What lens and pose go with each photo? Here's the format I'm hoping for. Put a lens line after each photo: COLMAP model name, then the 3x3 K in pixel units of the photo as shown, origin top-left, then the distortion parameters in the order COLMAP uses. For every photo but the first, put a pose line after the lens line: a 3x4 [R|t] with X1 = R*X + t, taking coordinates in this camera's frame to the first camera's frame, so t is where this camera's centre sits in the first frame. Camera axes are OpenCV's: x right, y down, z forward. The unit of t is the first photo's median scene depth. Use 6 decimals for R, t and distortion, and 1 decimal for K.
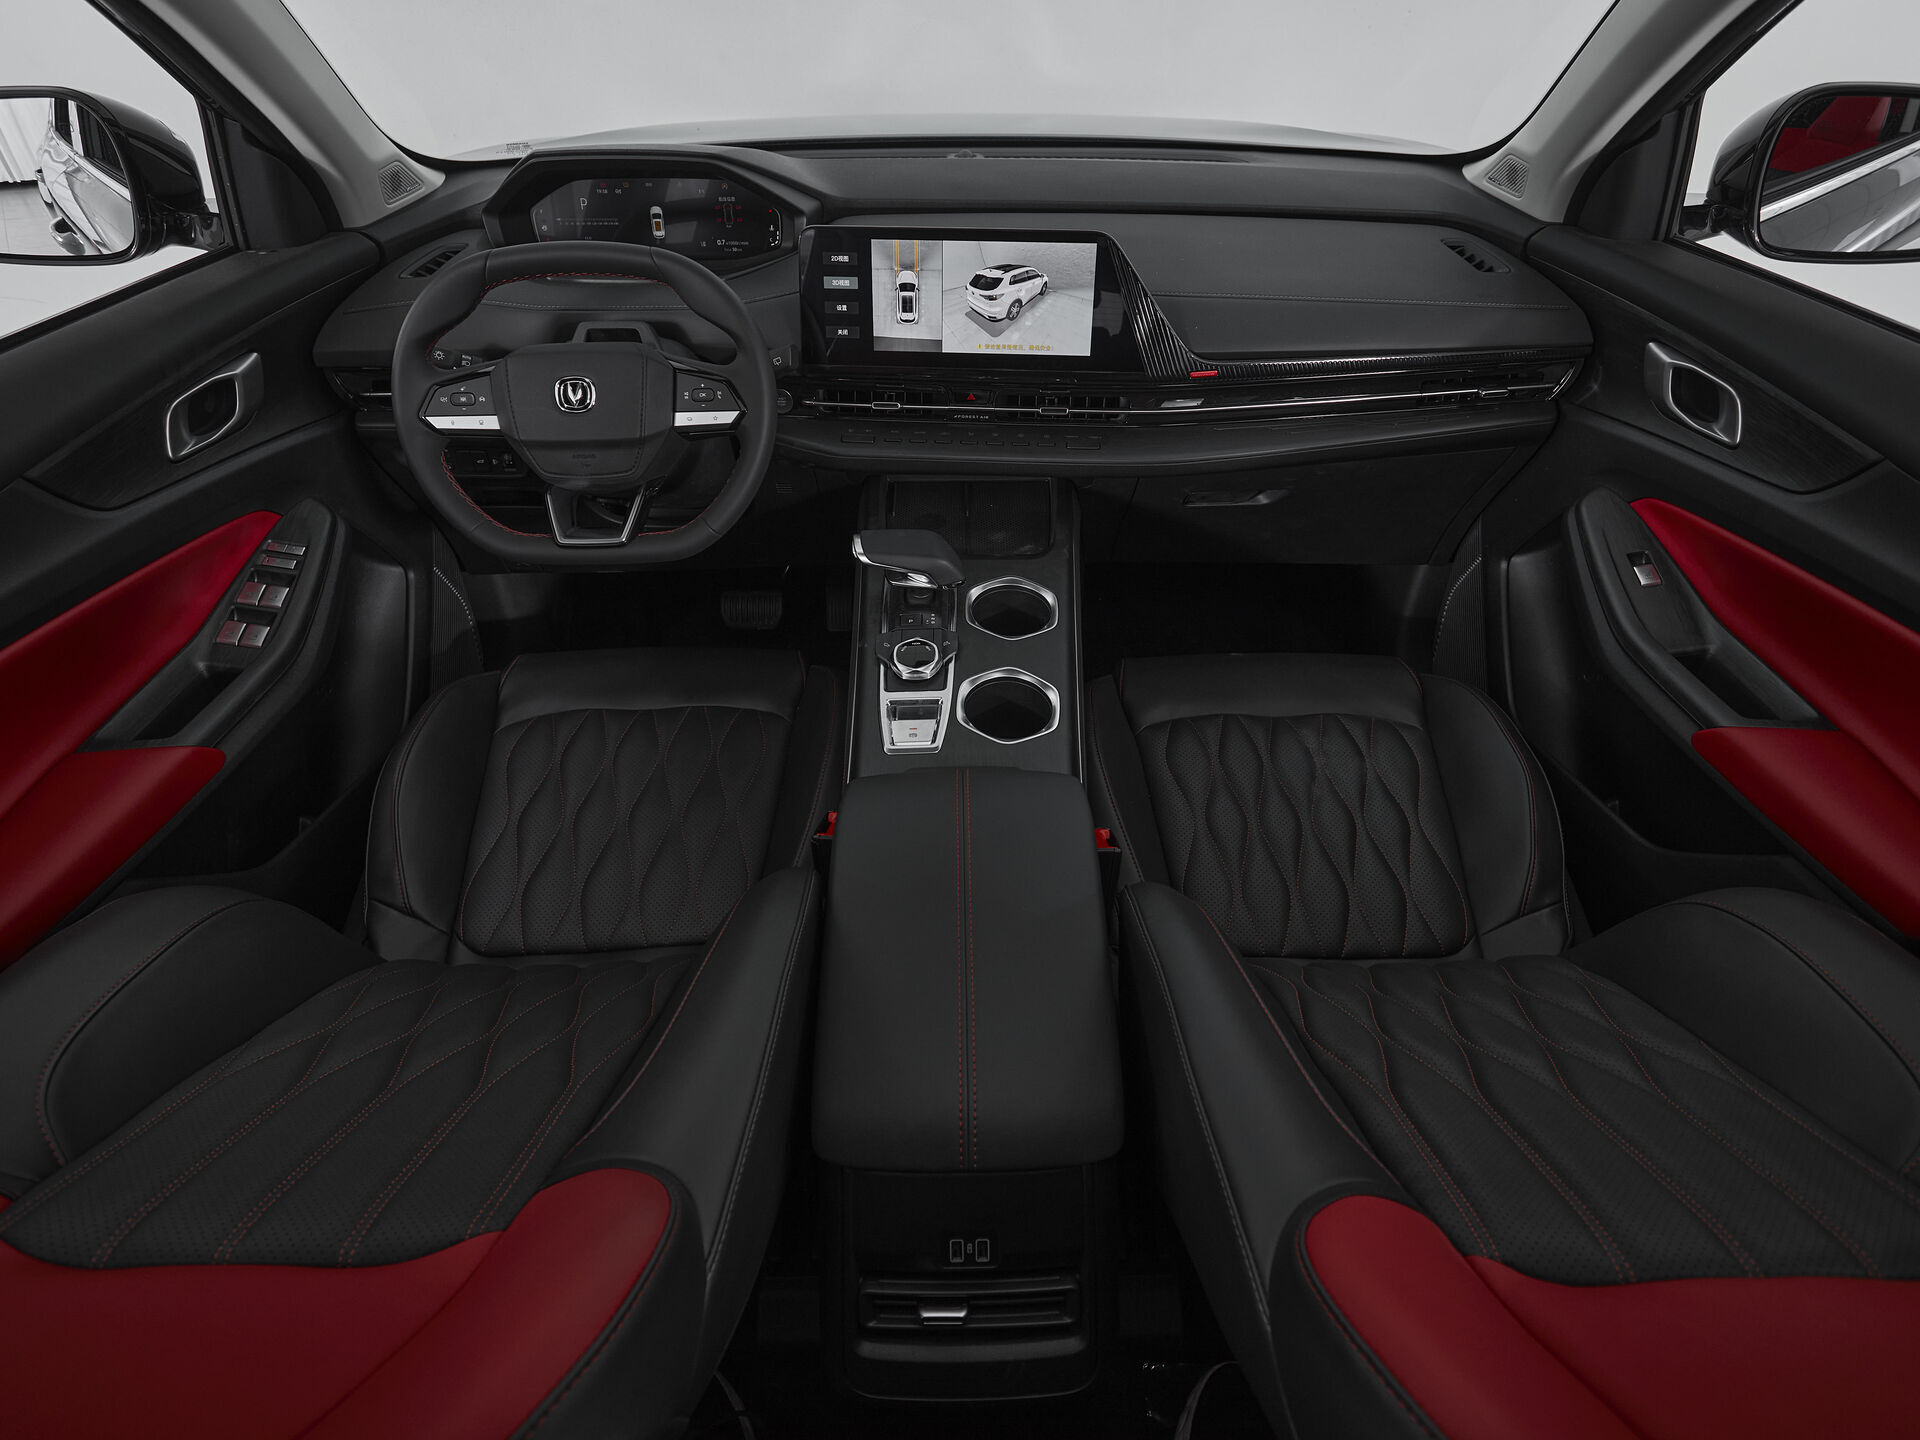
lens RADIAL K [[1033.0, 0, 967.5], [0, 1033.0, 709.7], [0, 0, 1]] dist [-0.001595, -0.000133]
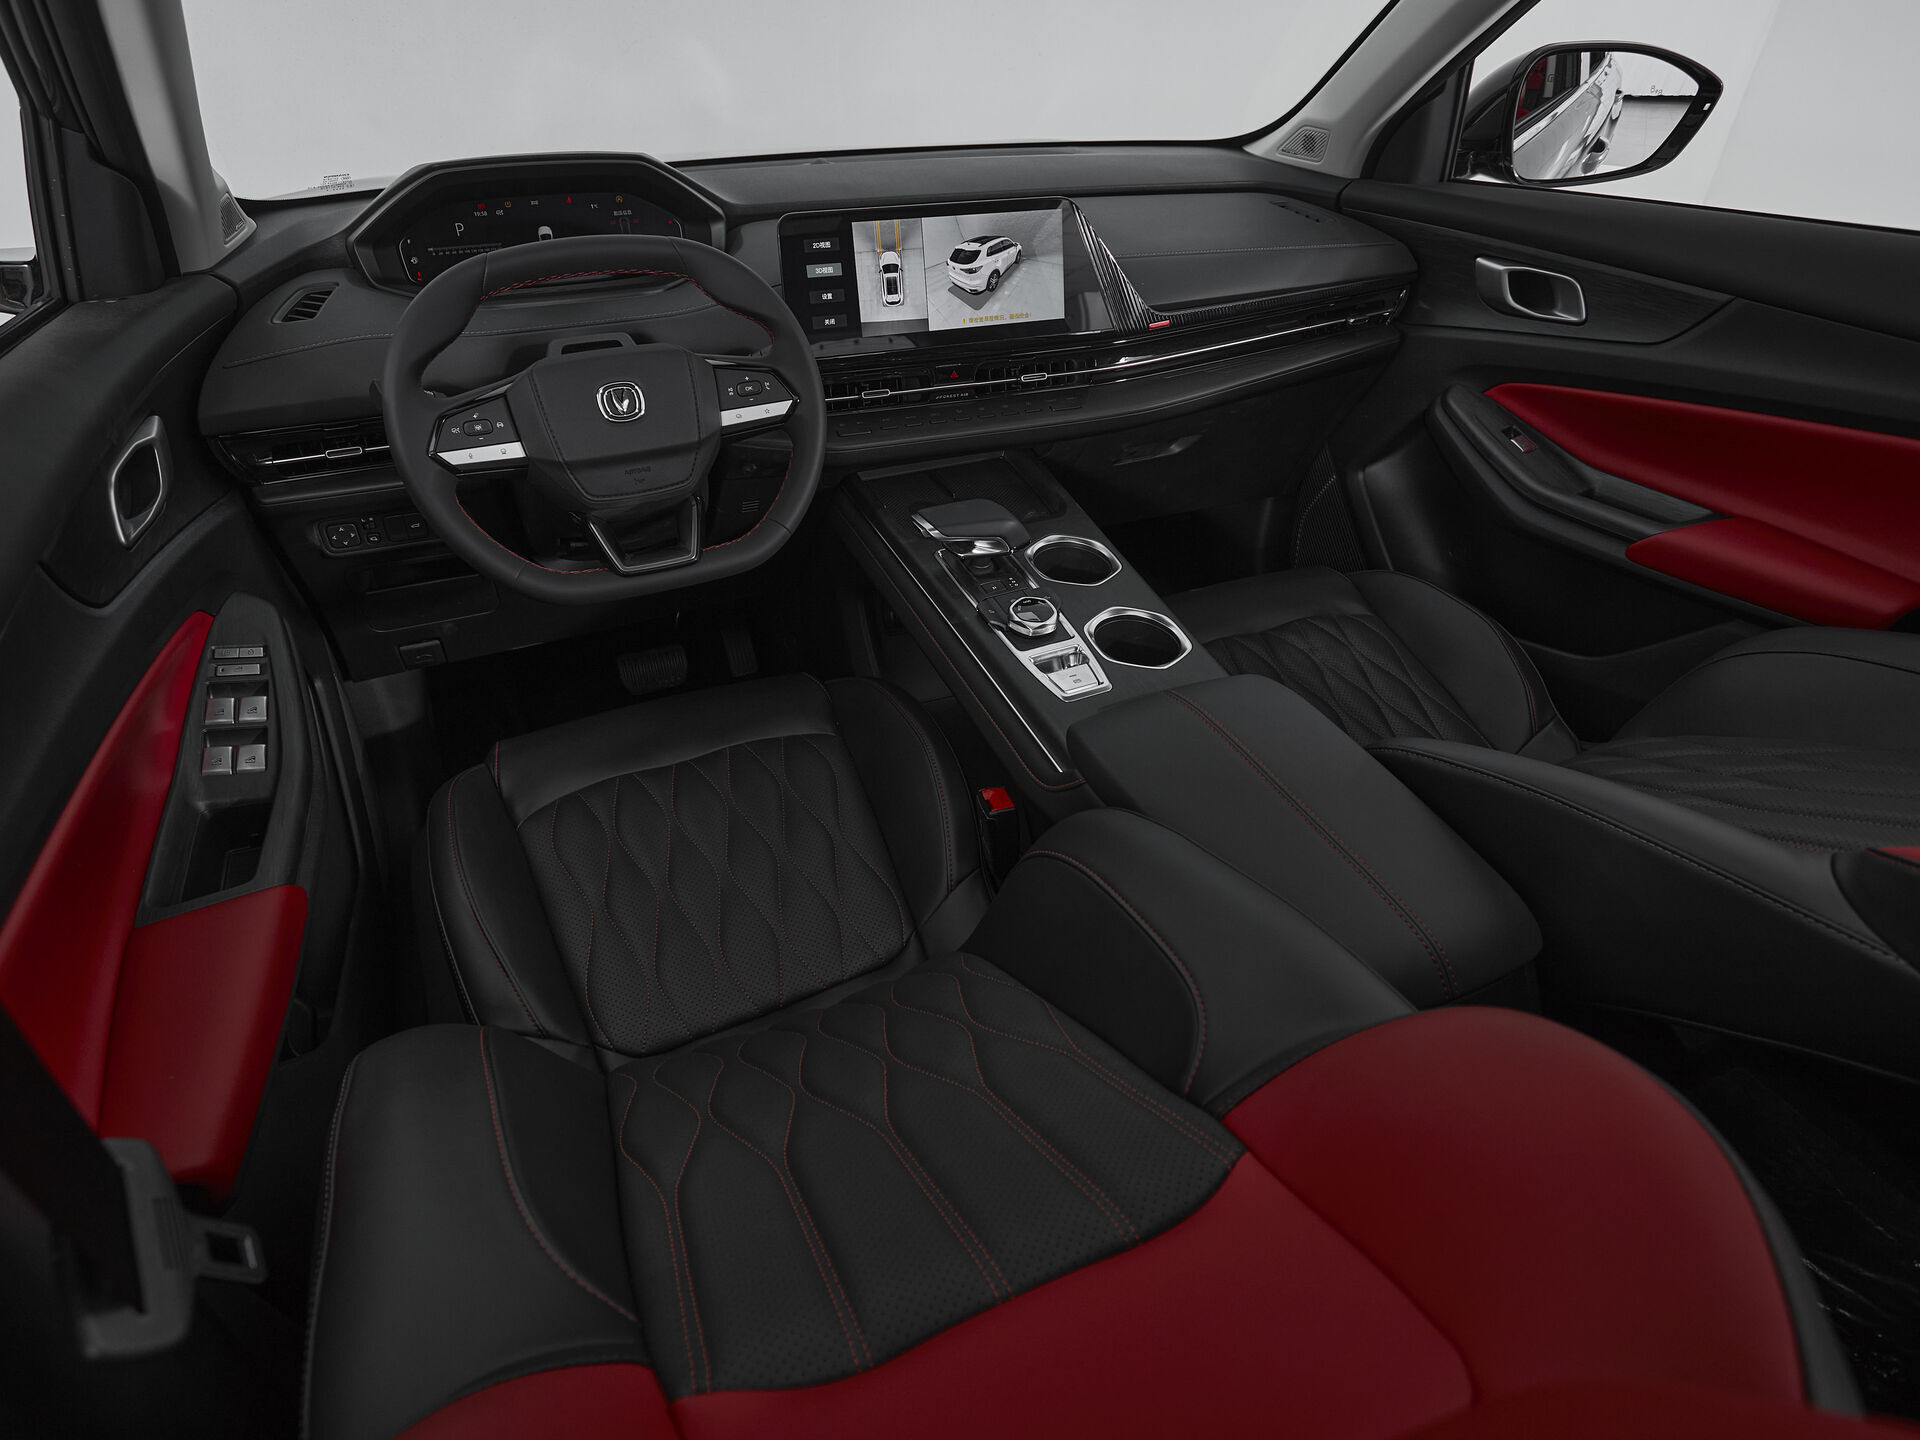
lens RADIAL K [[1033.0, 0, 929.4], [0, 1033.0, 726.6], [0, 0, 1]] dist [-0.001595, -0.000133]
pose [[0.923551, -0.225415, 0.310229, -0.430656], [0.242243, 0.970079, -0.016288, 0.041744], [-0.297275, 0.090193, 0.950522, 0.088792]]
